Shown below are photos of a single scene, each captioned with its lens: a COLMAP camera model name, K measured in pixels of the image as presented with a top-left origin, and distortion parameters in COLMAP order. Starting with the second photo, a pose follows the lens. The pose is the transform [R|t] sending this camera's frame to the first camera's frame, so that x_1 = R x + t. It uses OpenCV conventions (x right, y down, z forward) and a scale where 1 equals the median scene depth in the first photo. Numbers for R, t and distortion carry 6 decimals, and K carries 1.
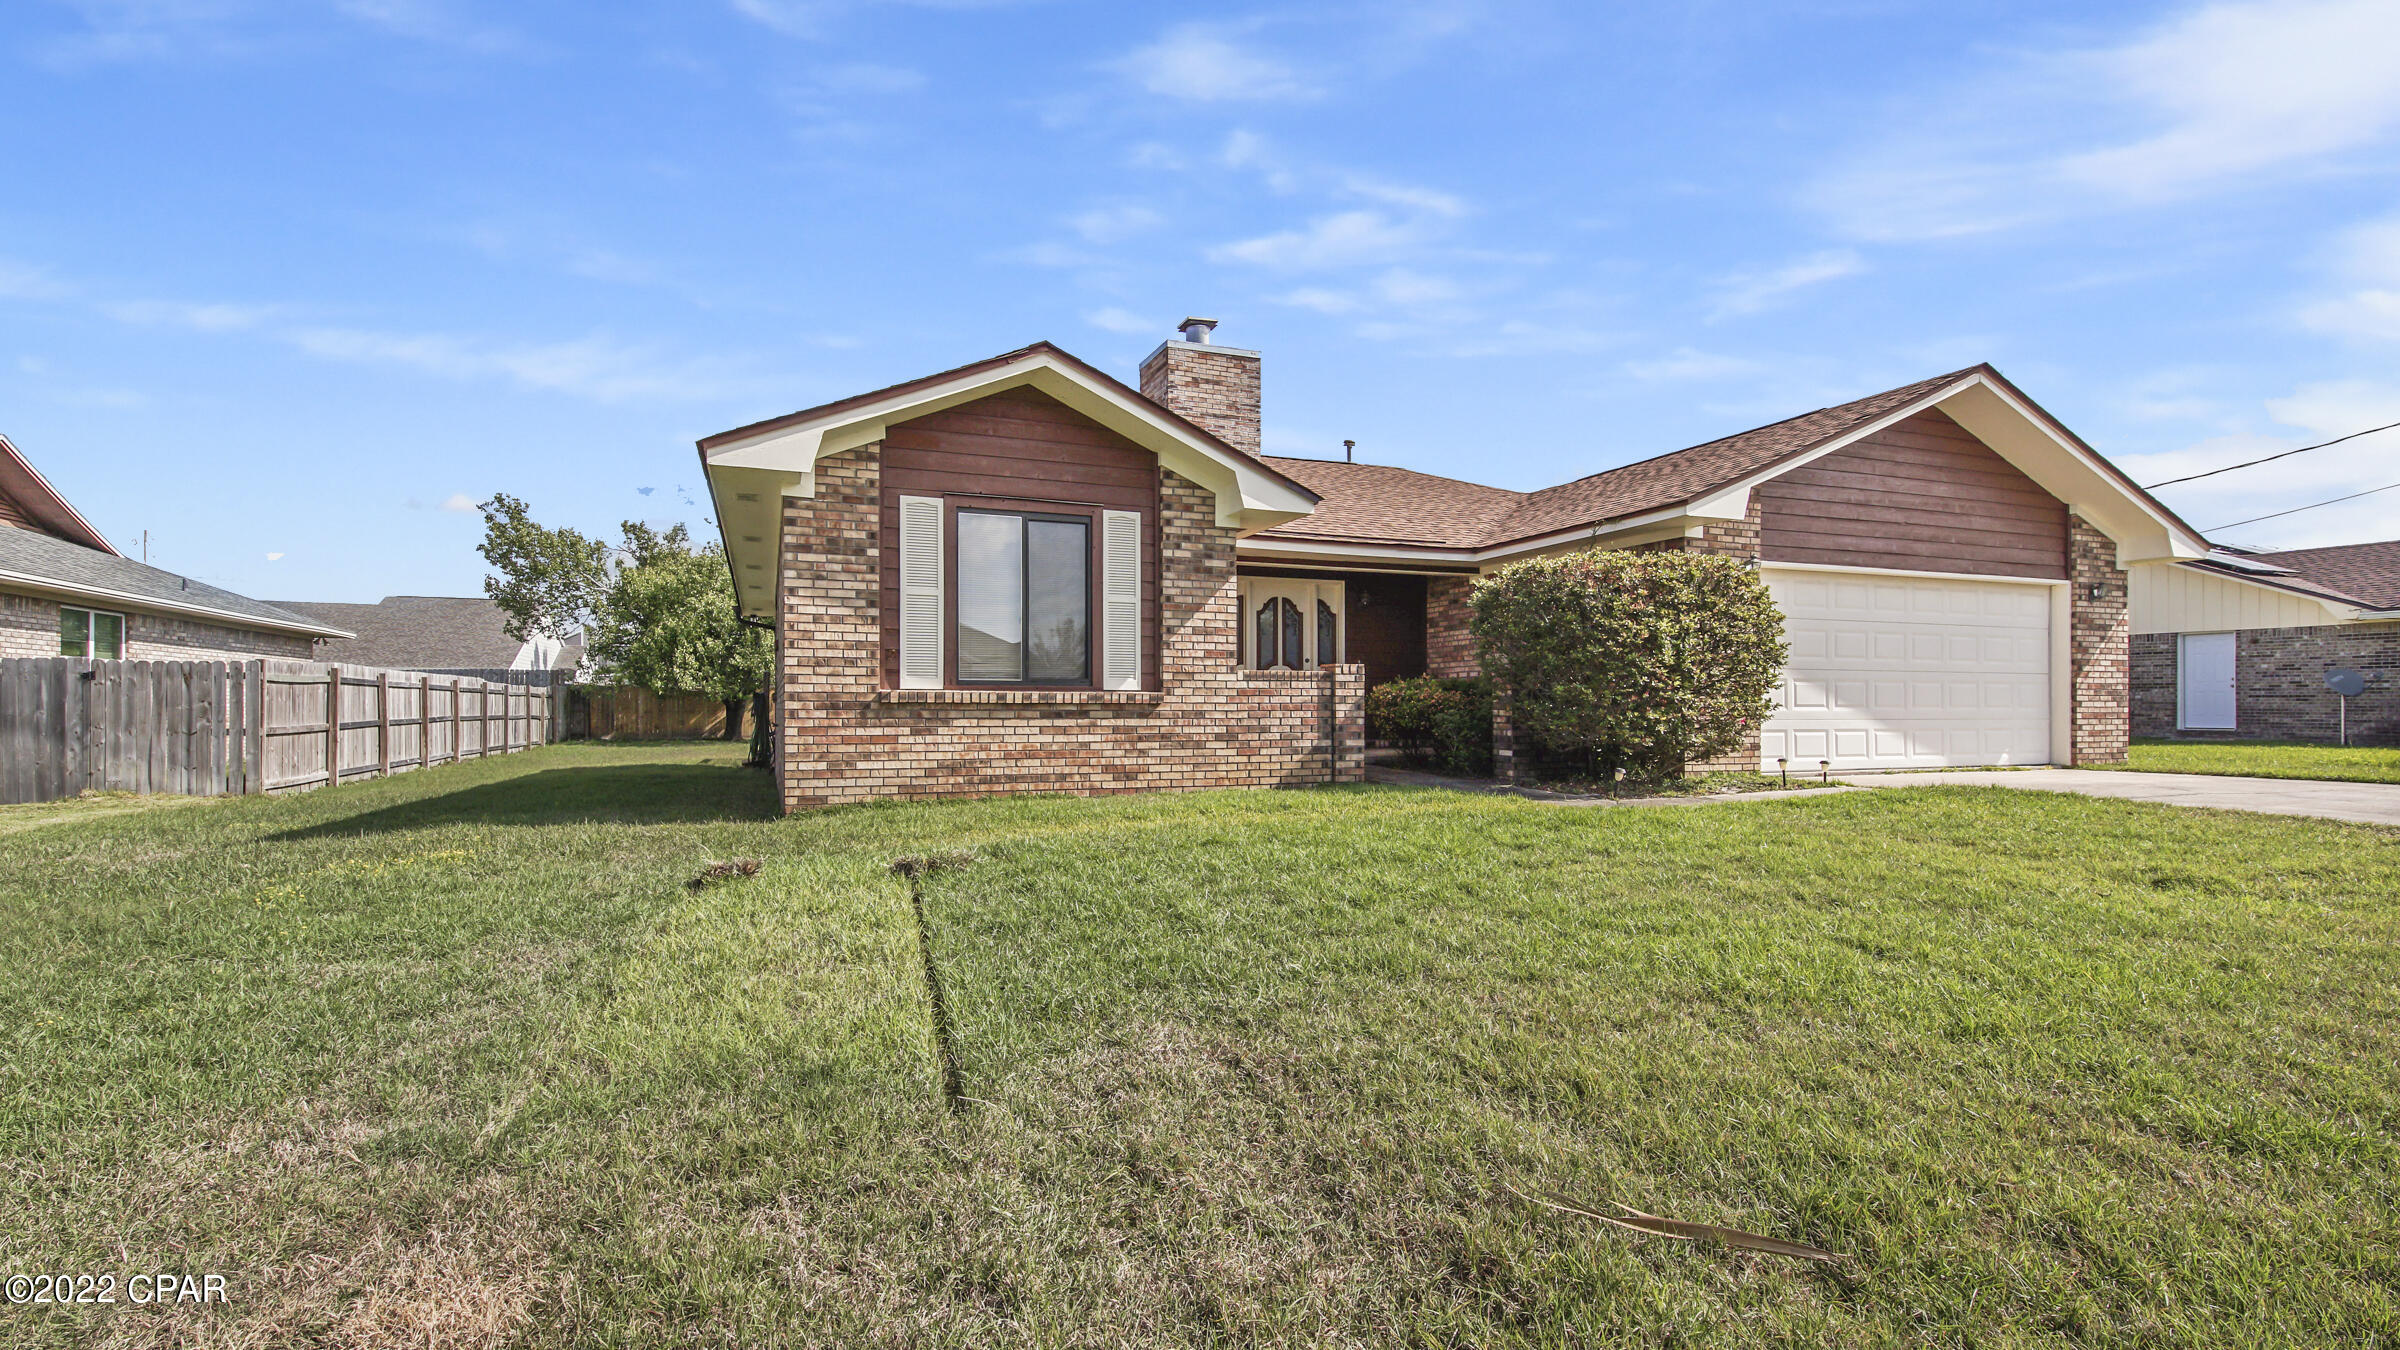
lens RADIAL K [[1042.3, 0, 1116.0], [0, 1042.3, 678.1], [0, 0, 1]] dist [0.026555, -0.010169]
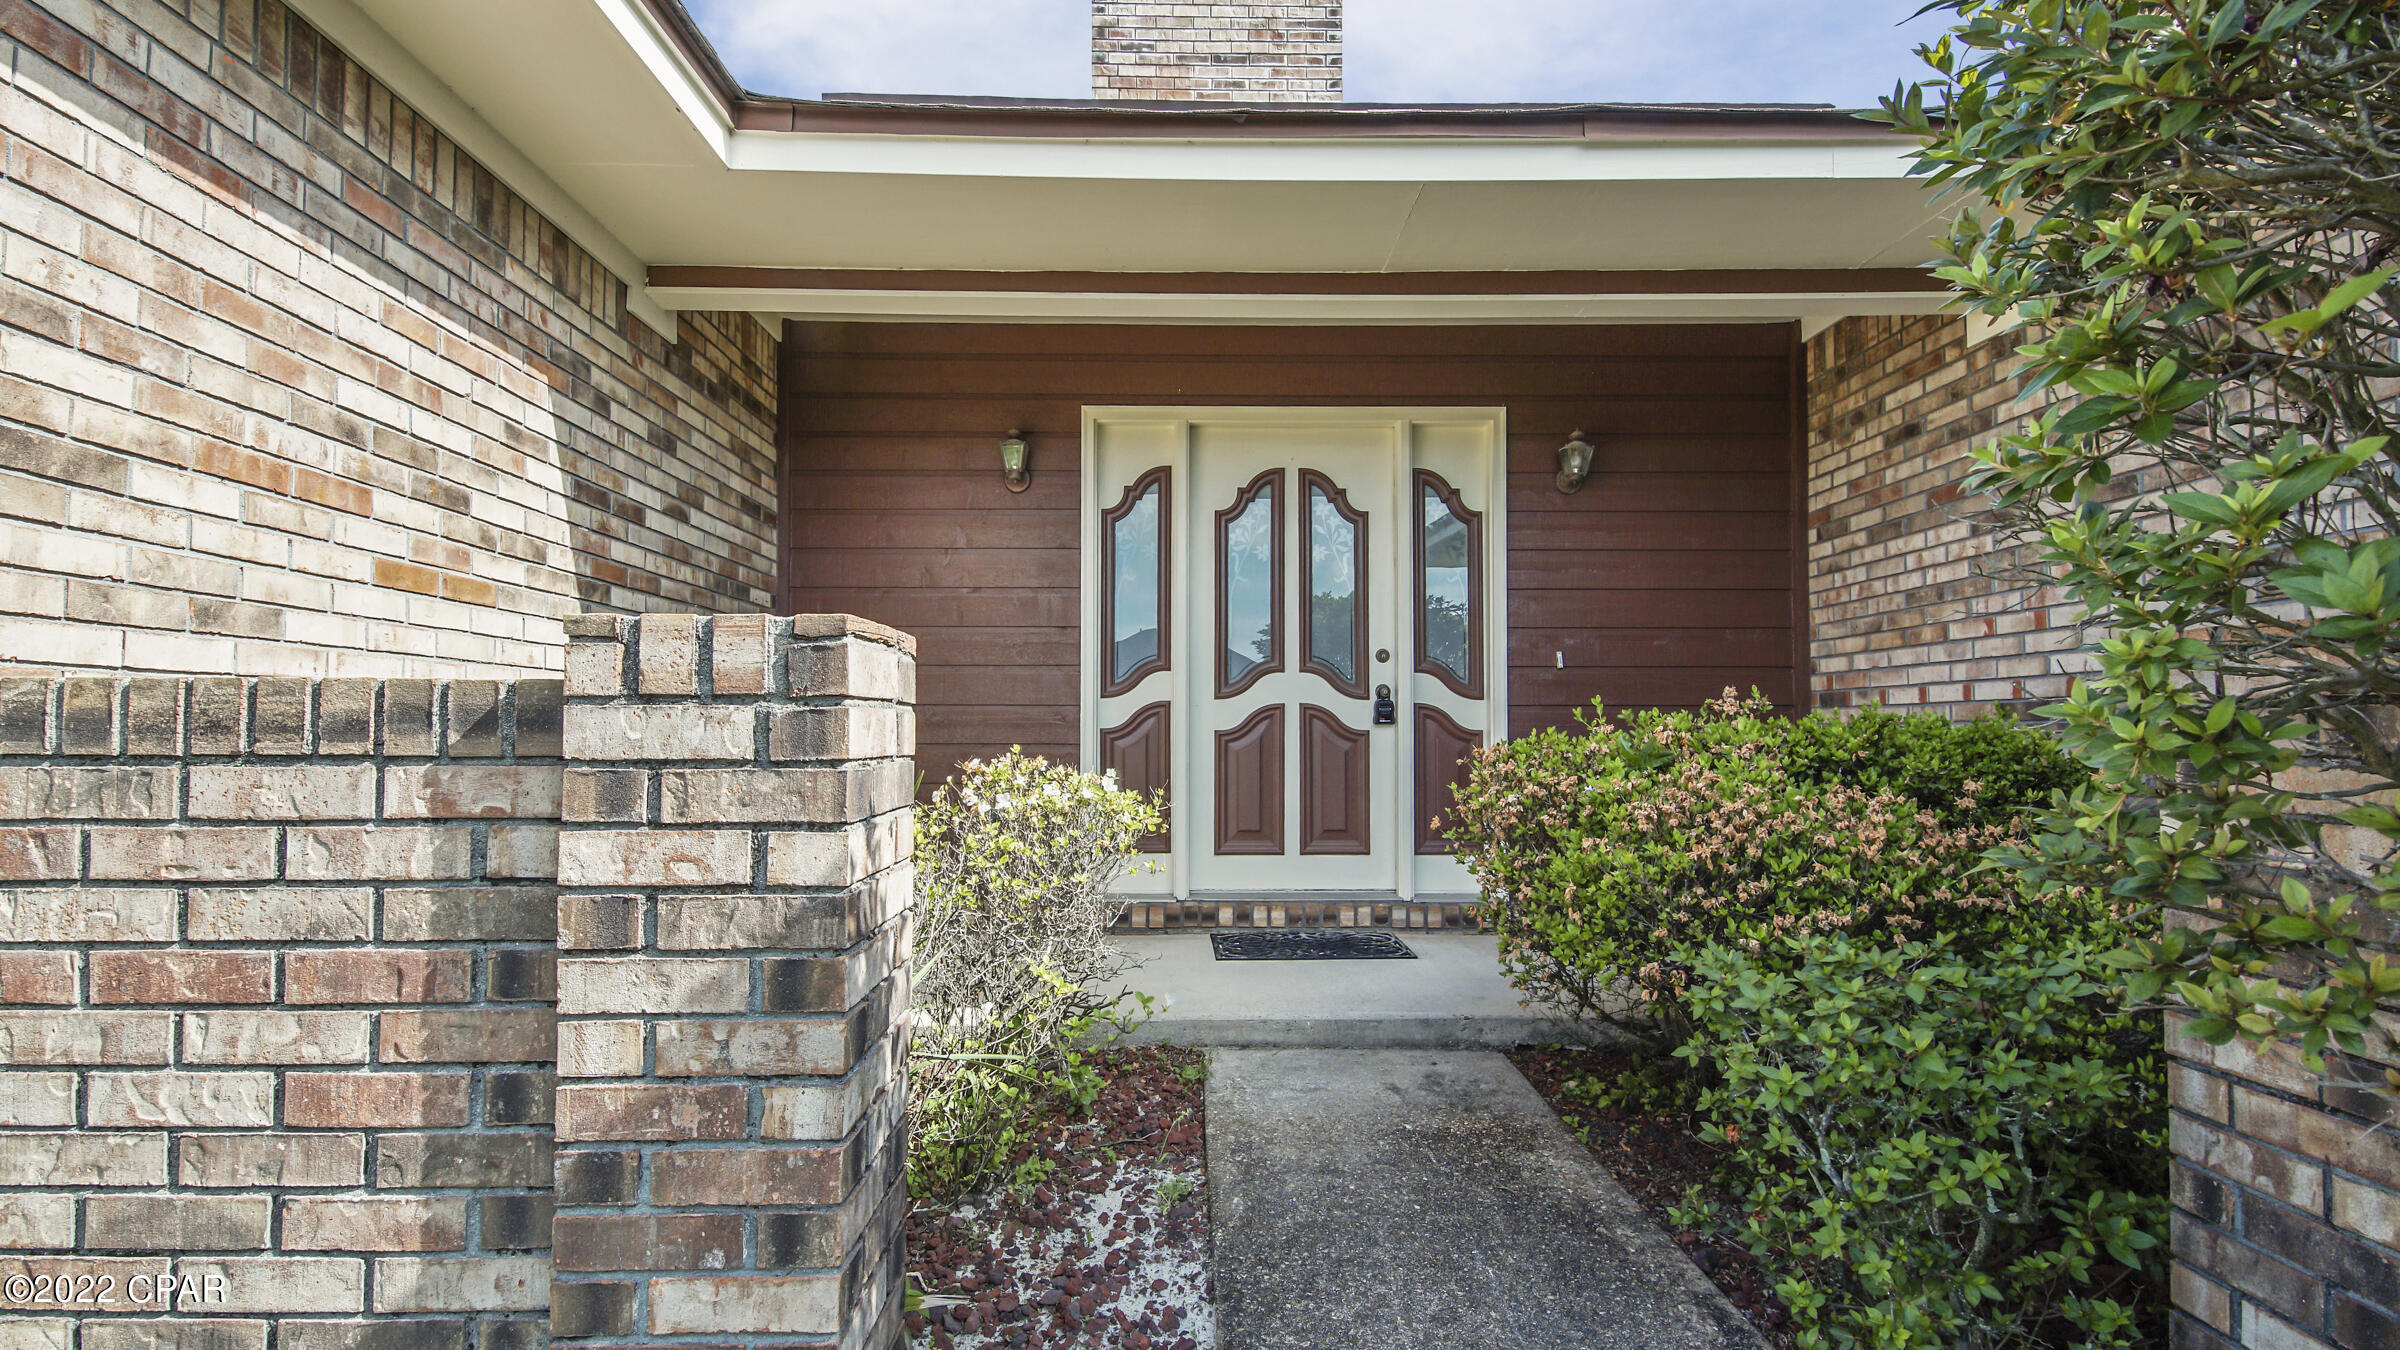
lens RADIAL K [[1060.3, 0, 1162.8], [0, 1060.3, 689.5], [0, 0, 1]] dist [0.044357, -0.025035]
pose [[0.945709, -0.009654, -0.324872, 0.329054], [0.005798, 0.999901, -0.012836, -0.003350], [0.324963, 0.010256, 0.945671, 0.956785]]
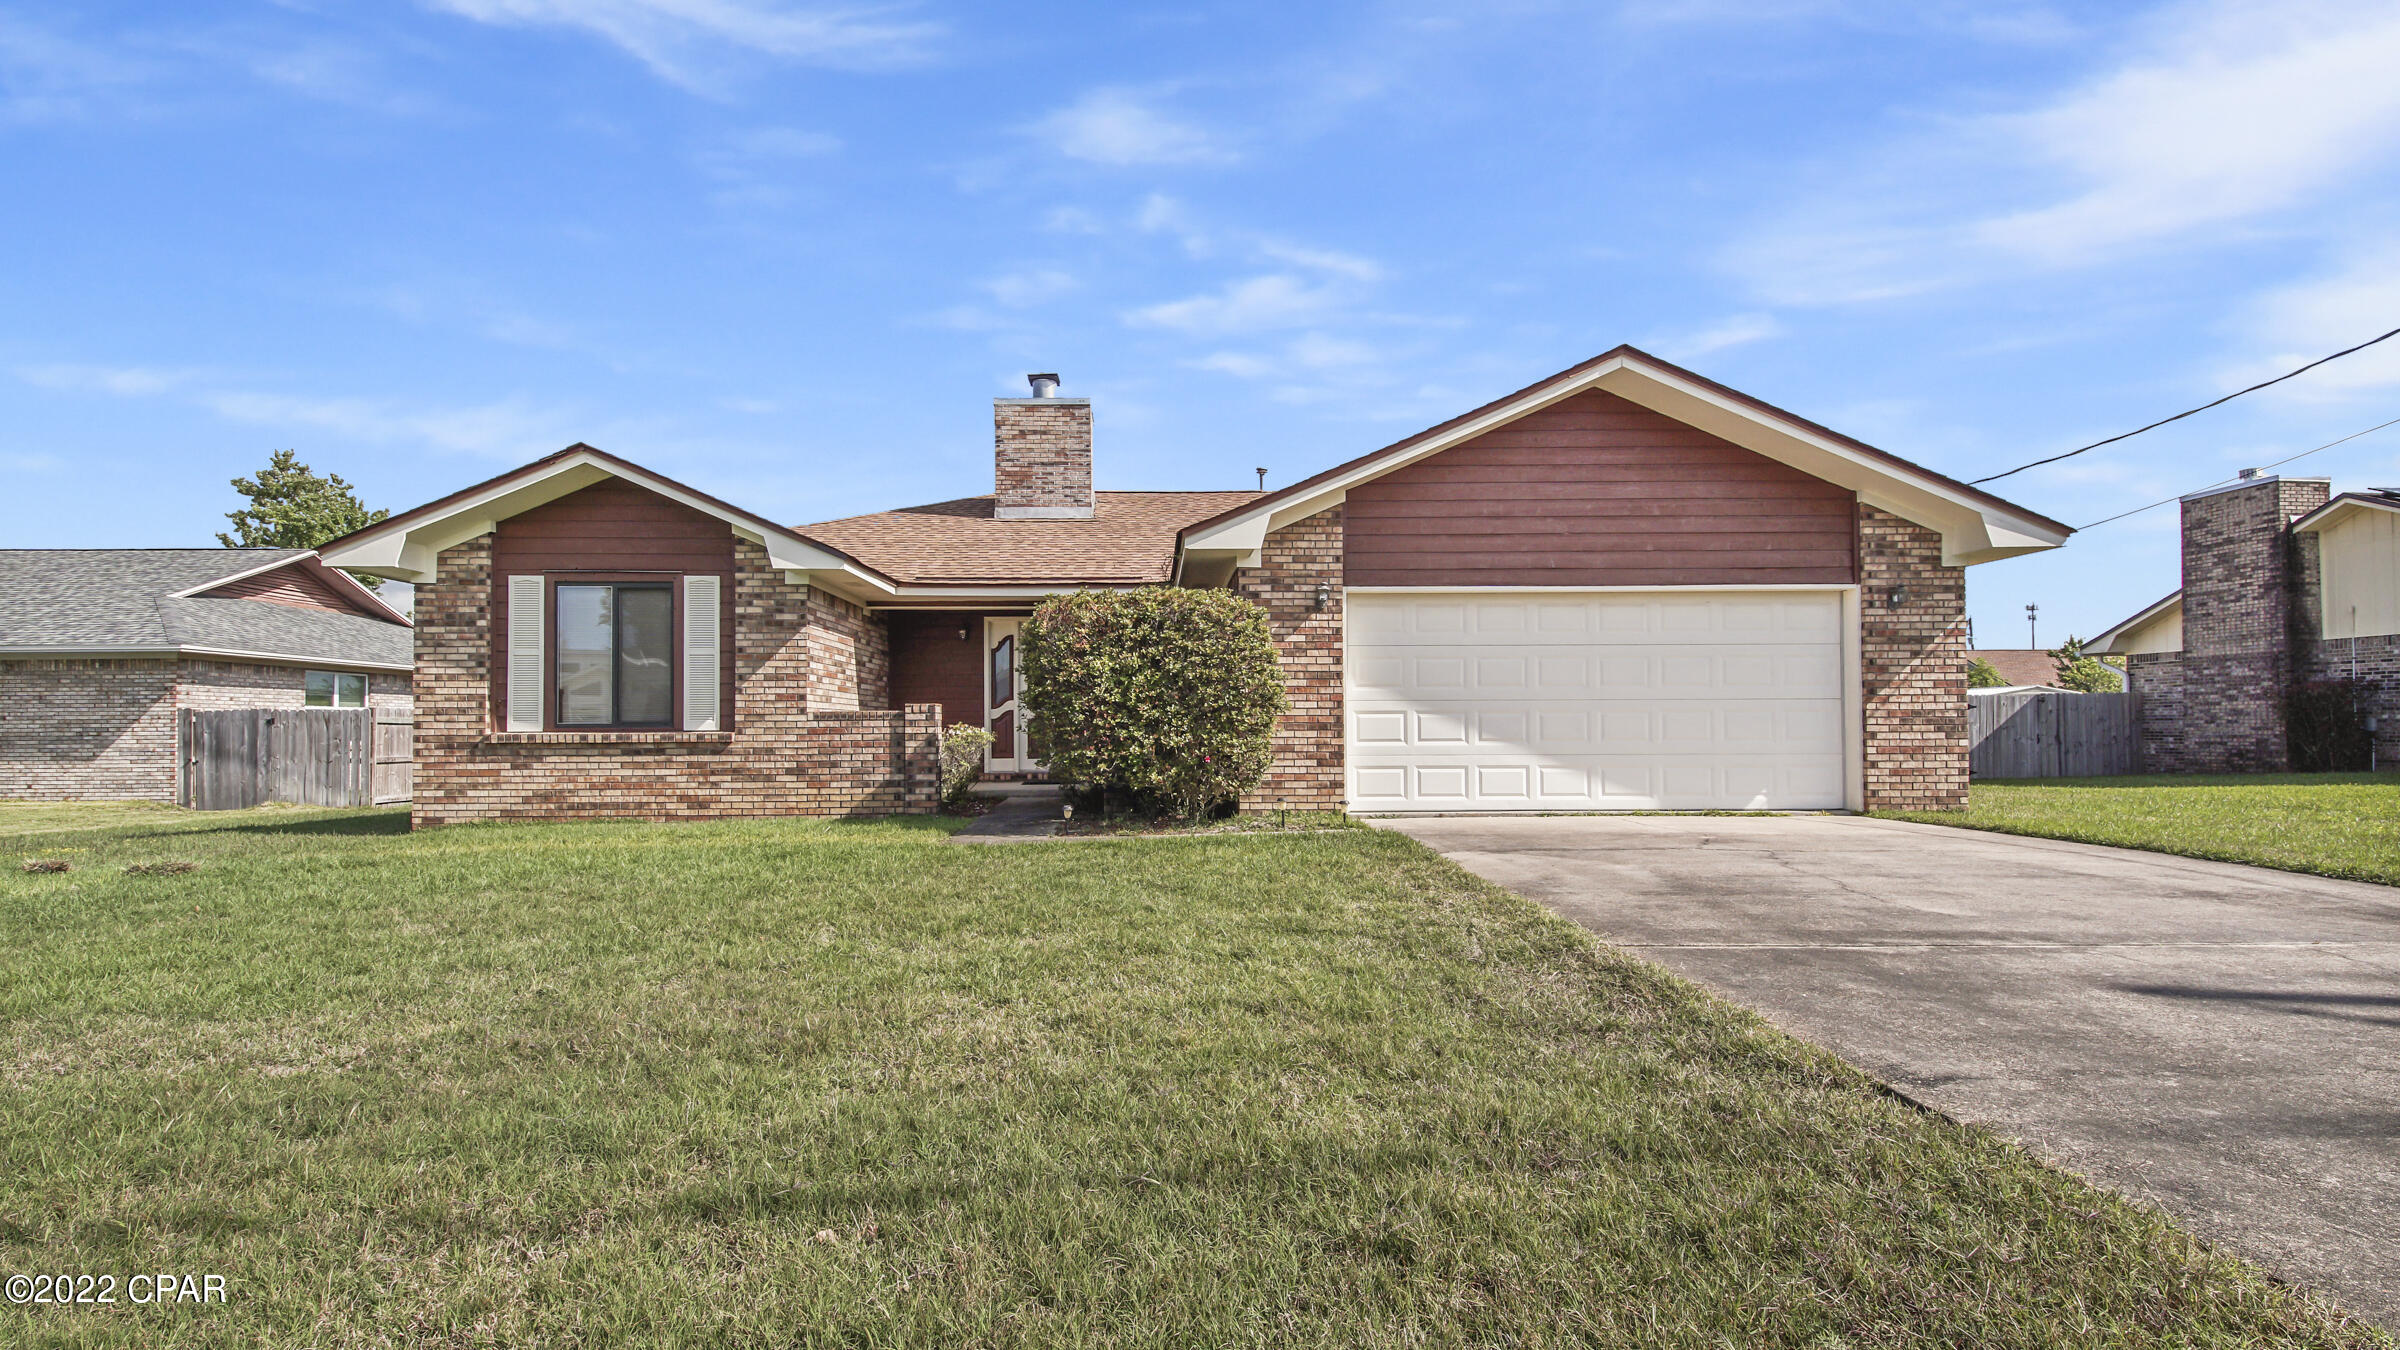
lens RADIAL K [[1031.4, 0, 1135.0], [0, 1031.4, 685.2], [0, 0, 1]] dist [0.025695, -0.000296]
pose [[0.943977, -0.020118, -0.329397, 0.829538], [0.014991, 0.999724, -0.018096, -0.010513], [0.329670, 0.012144, 0.944018, 0.072757]]
